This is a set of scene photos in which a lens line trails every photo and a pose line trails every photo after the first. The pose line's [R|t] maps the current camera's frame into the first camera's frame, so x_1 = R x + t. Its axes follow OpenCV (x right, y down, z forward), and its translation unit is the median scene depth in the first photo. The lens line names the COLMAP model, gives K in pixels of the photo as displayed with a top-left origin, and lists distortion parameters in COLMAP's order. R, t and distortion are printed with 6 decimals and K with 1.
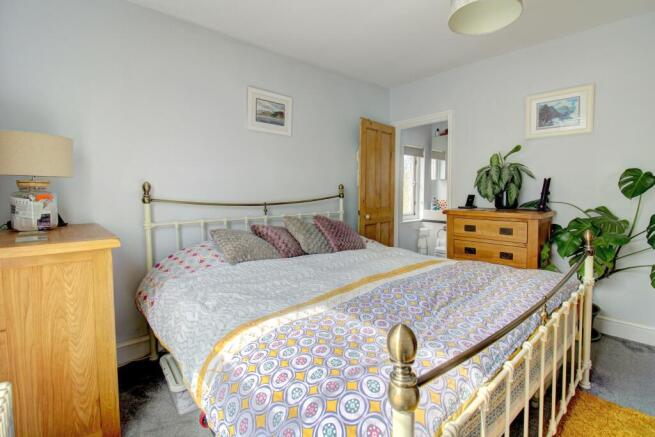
lens RADIAL K [[306.5, 0, 325.5], [0, 306.5, 208.1], [0, 0, 1]] dist [-0.034445, -0.000064]
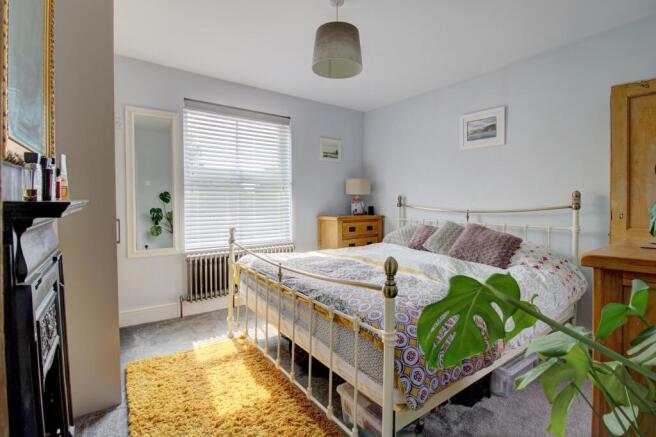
lens RADIAL K [[307.0, 0, 326.0], [0, 307.0, 208.1], [0, 0, 1]] dist [-0.034445, -0.000064]
pose [[-0.114067, 0.027800, -0.993084, 0.982544], [-0.052879, 0.998022, 0.034012, -0.035829], [0.992065, 0.056393, -0.112371, 0.582721]]
